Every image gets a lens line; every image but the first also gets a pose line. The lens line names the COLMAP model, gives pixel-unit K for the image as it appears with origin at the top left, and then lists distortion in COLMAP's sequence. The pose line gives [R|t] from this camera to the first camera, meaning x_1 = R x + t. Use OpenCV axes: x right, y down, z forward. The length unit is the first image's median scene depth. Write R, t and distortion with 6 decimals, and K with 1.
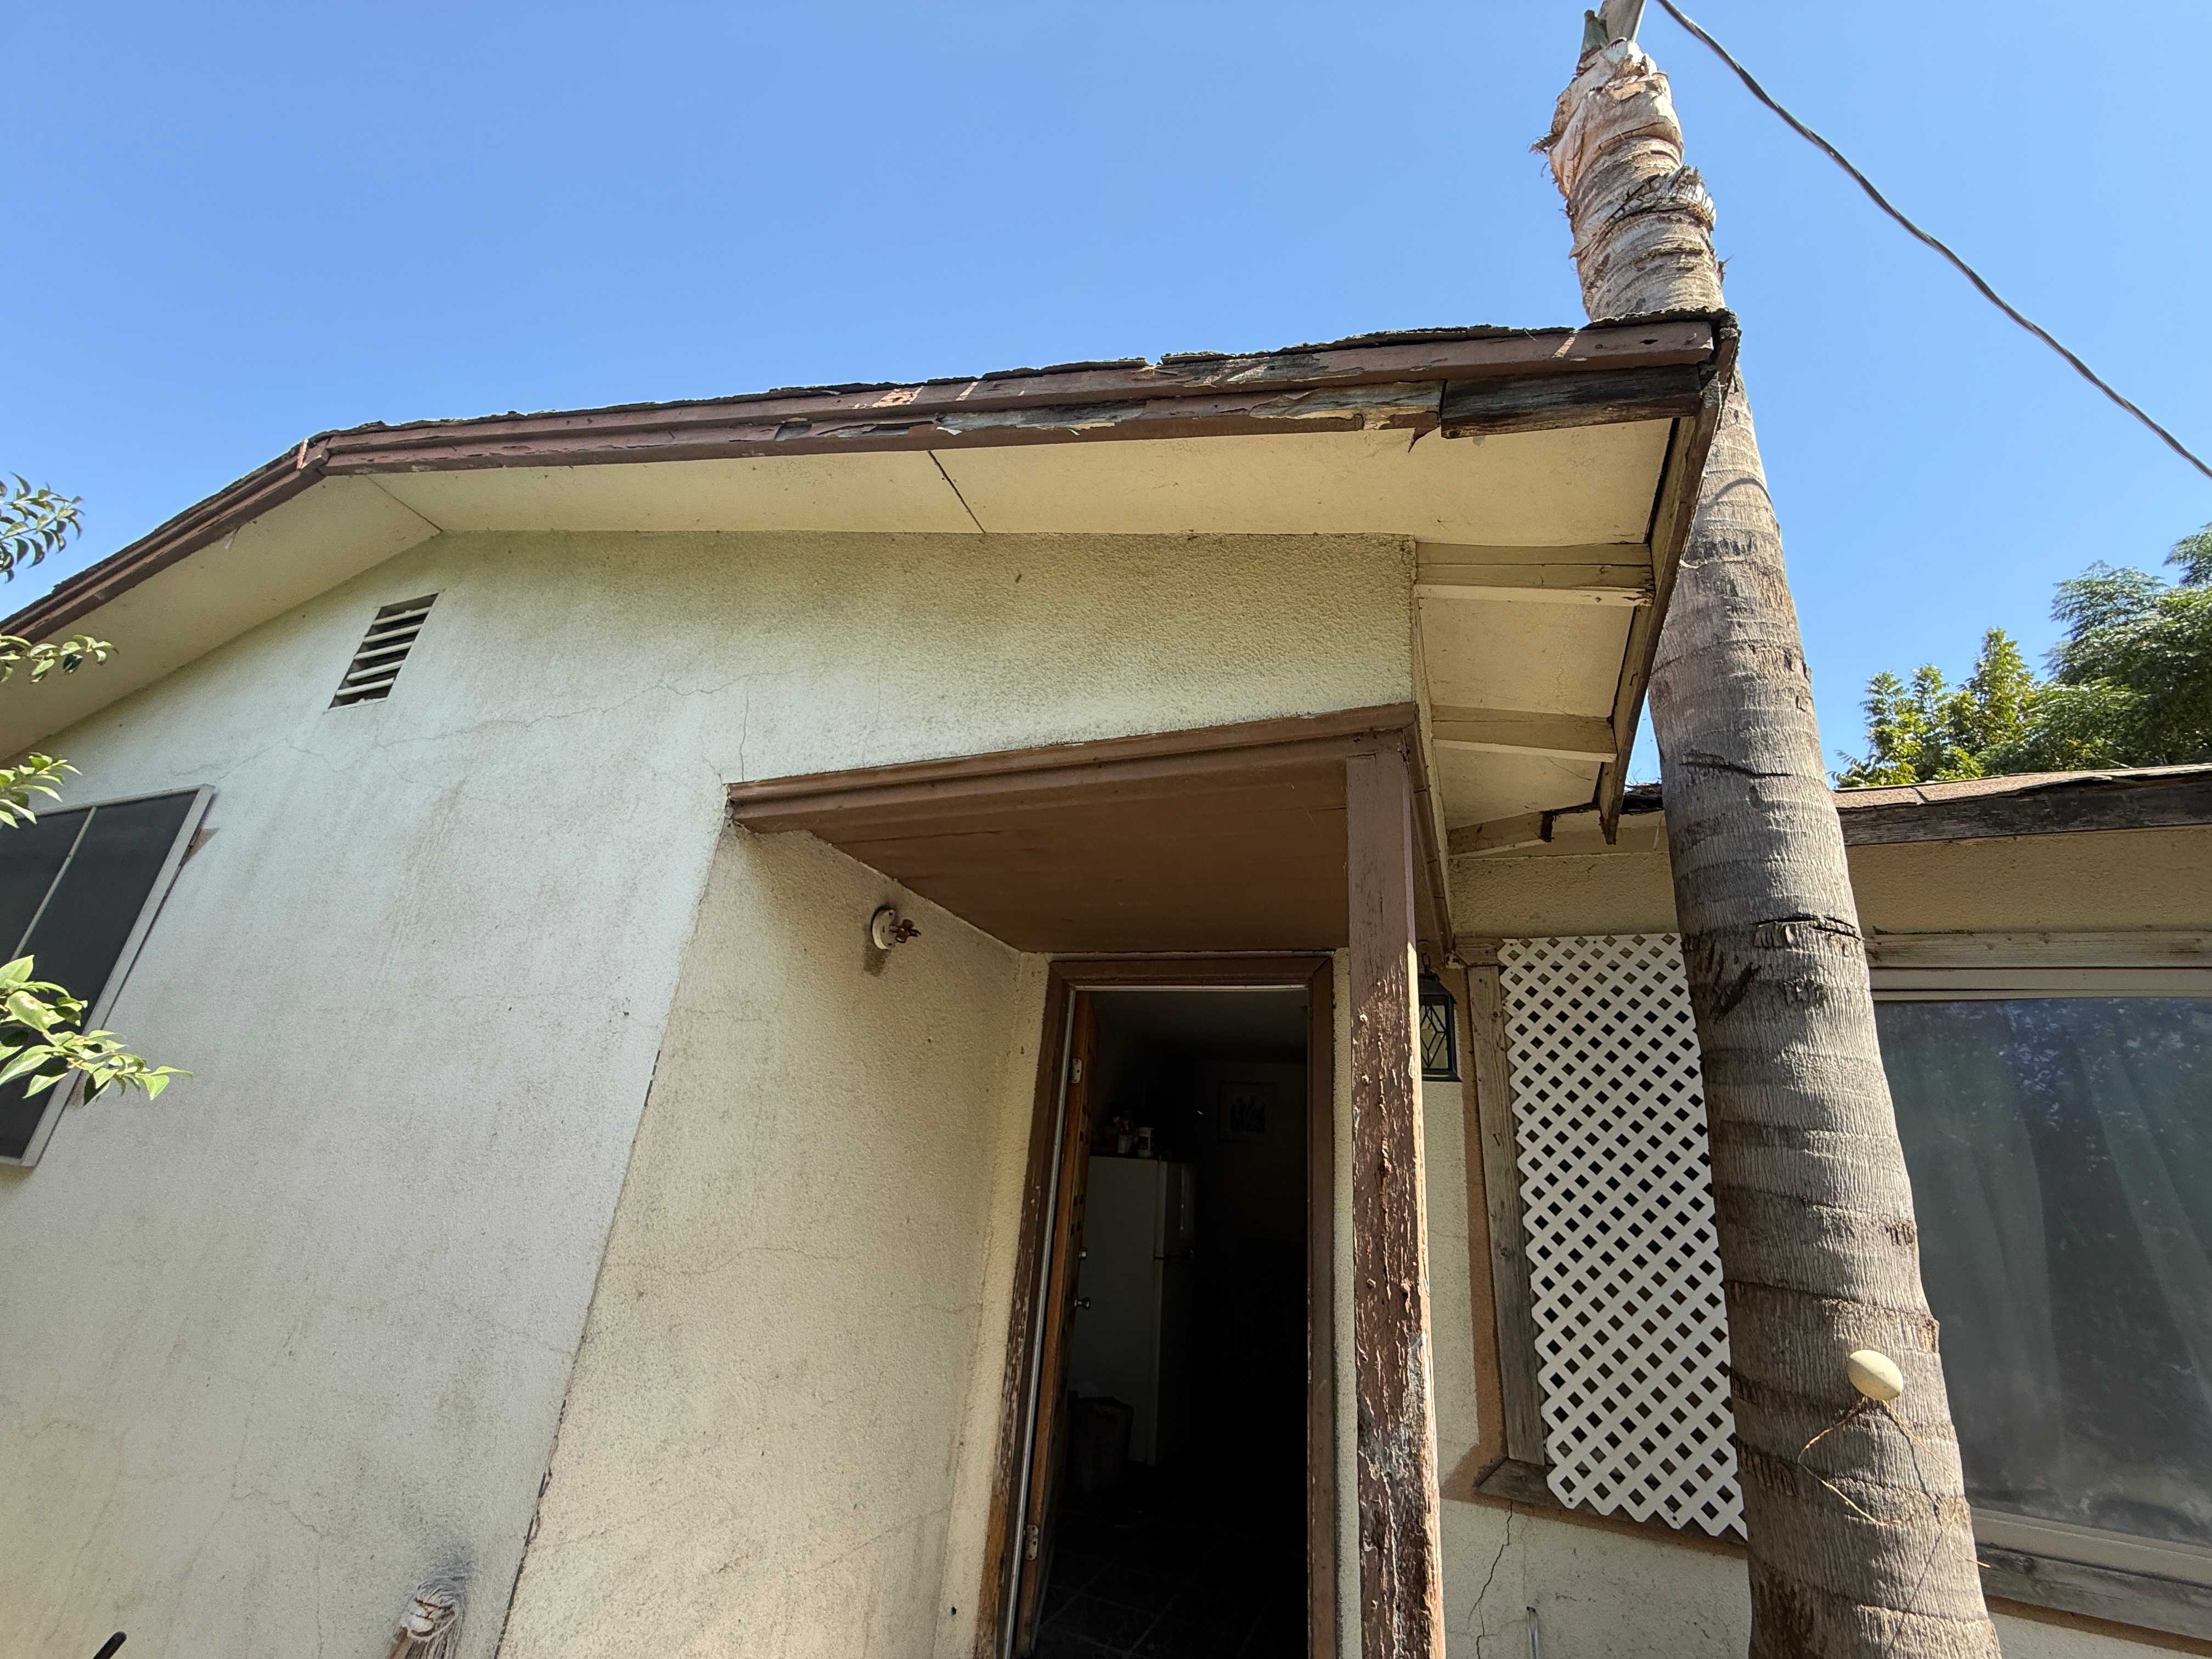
lens RADIAL K [[883.4, 0, 1098.6], [0, 883.4, 827.0], [0, 0, 1]] dist [-0.000328, 0.000161]
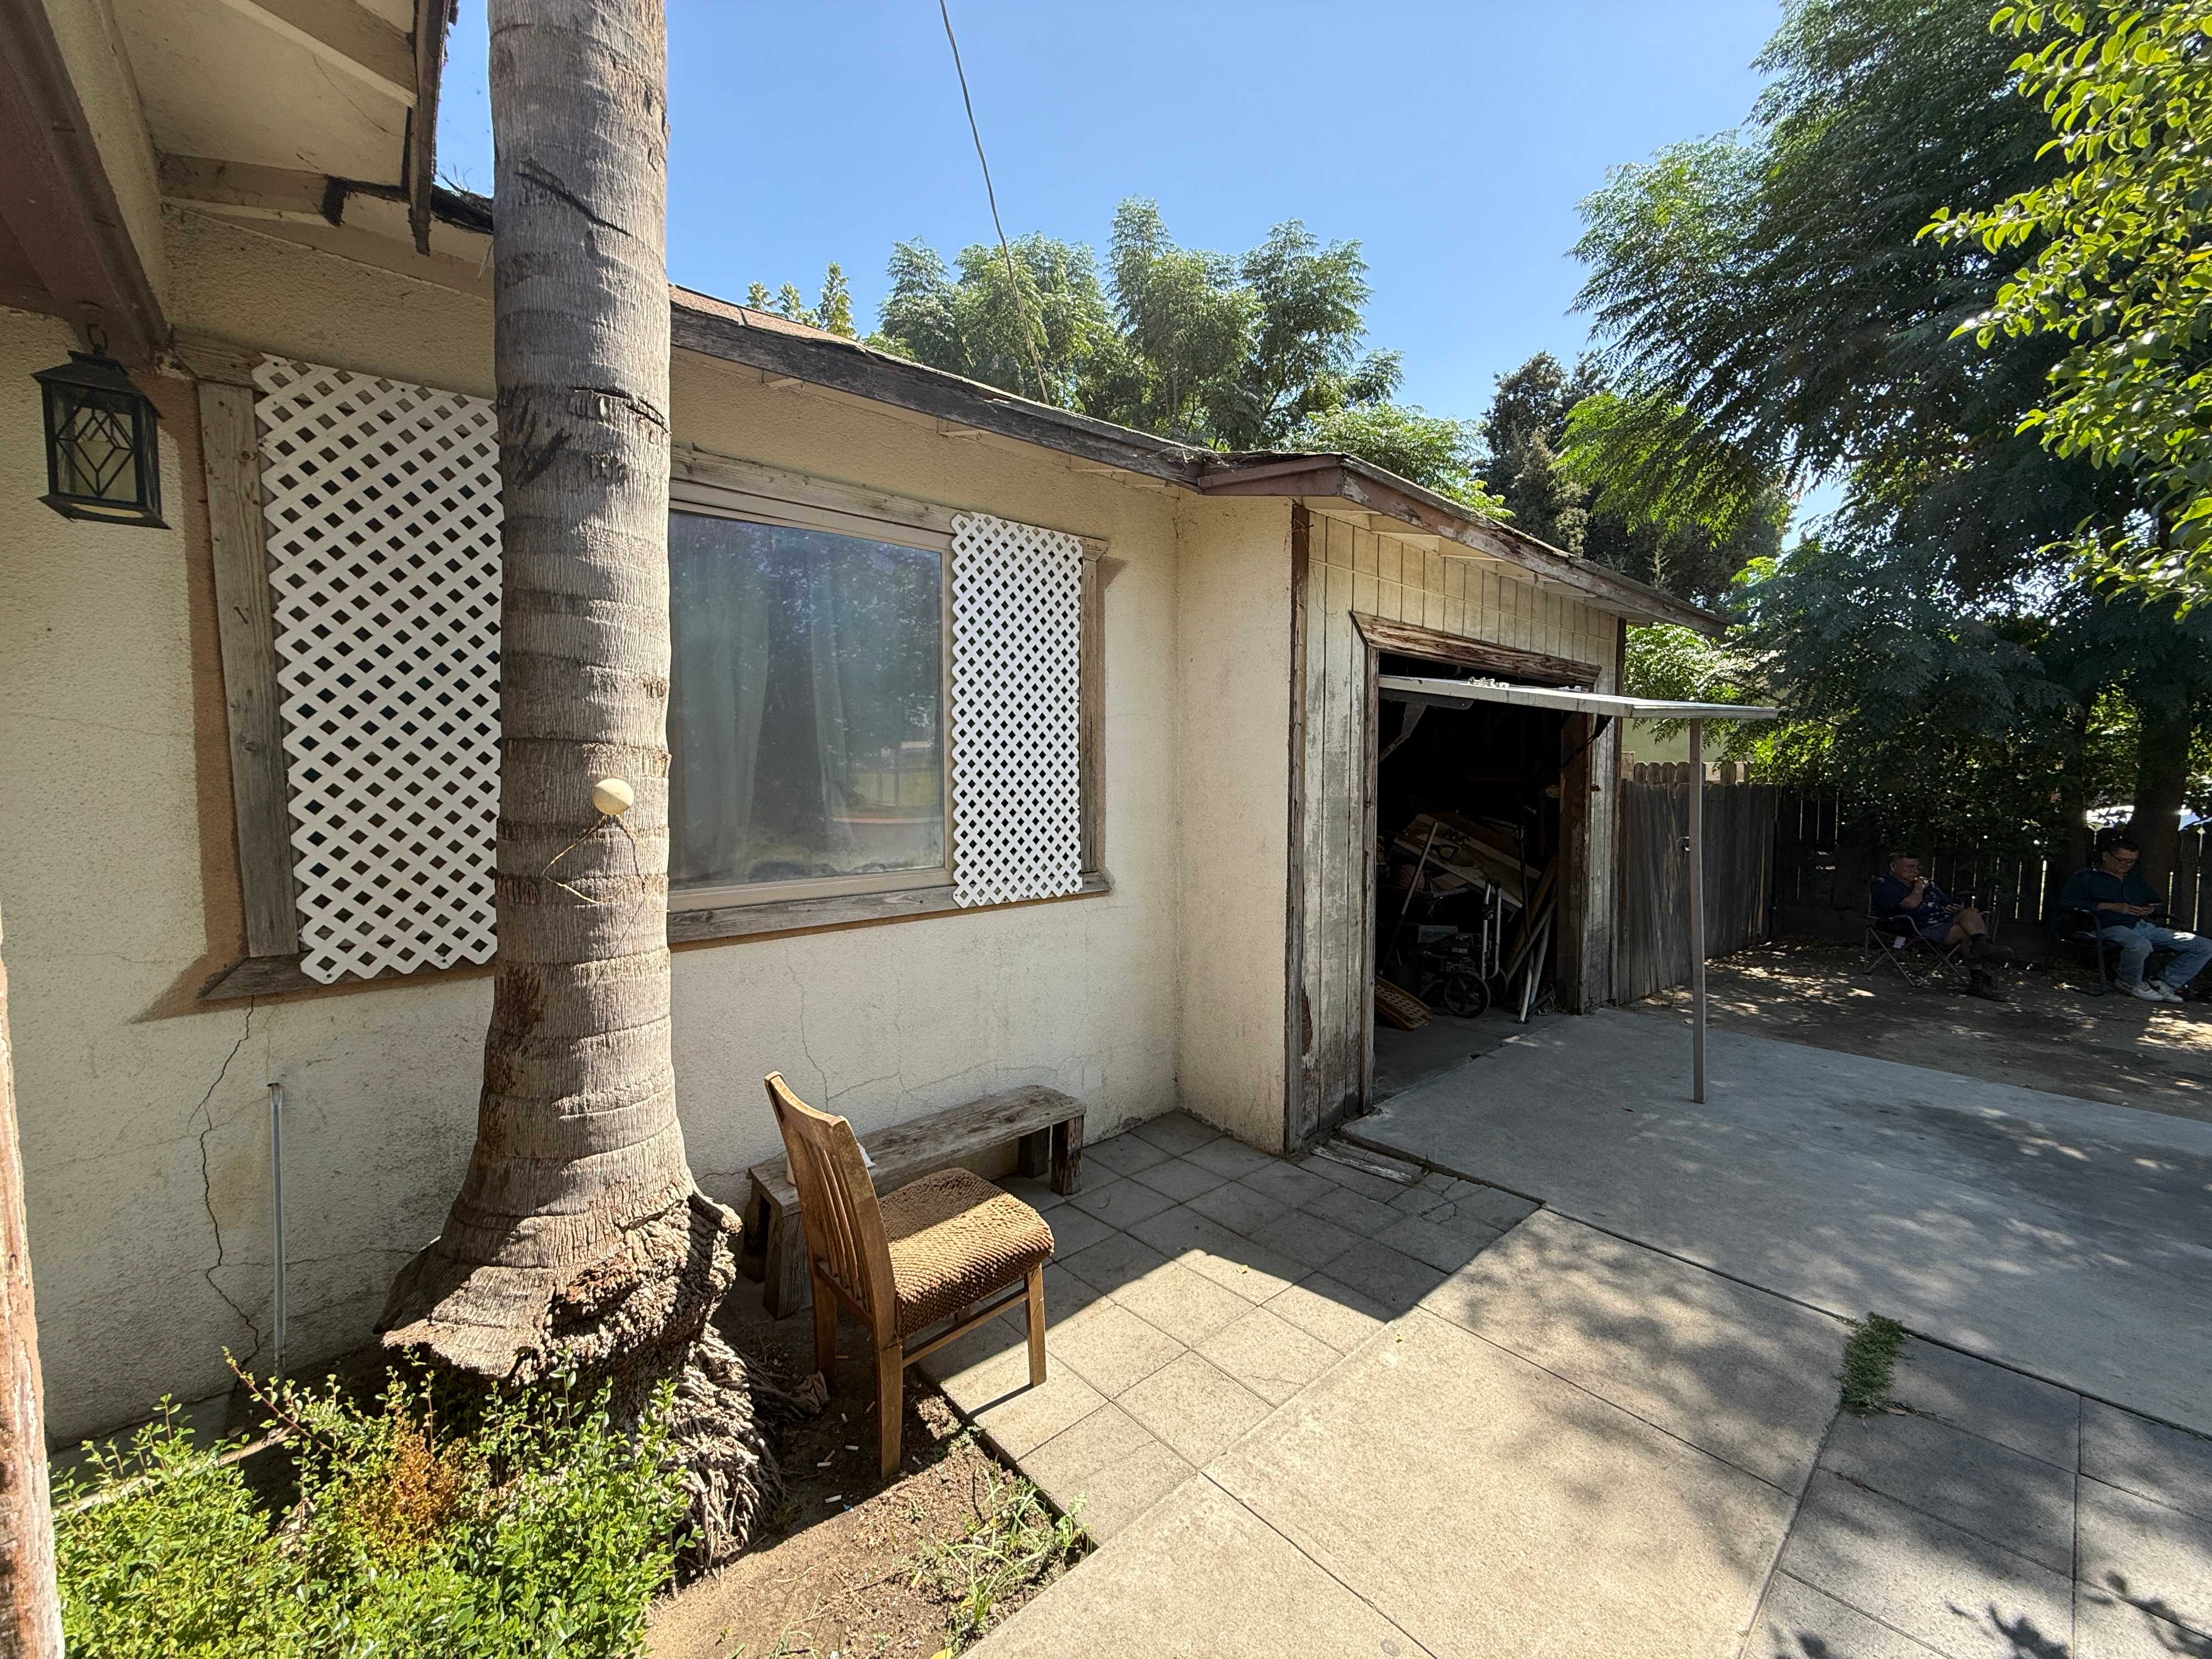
lens RADIAL K [[883.4, 0, 1098.6], [0, 883.4, 827.0], [0, 0, 1]] dist [-0.000328, 0.000161]
pose [[0.451389, -0.147299, 0.880086, 0.092684], [-0.286860, 0.909974, 0.299430, 0.087245], [-0.844962, -0.387620, 0.368498, -0.003803]]
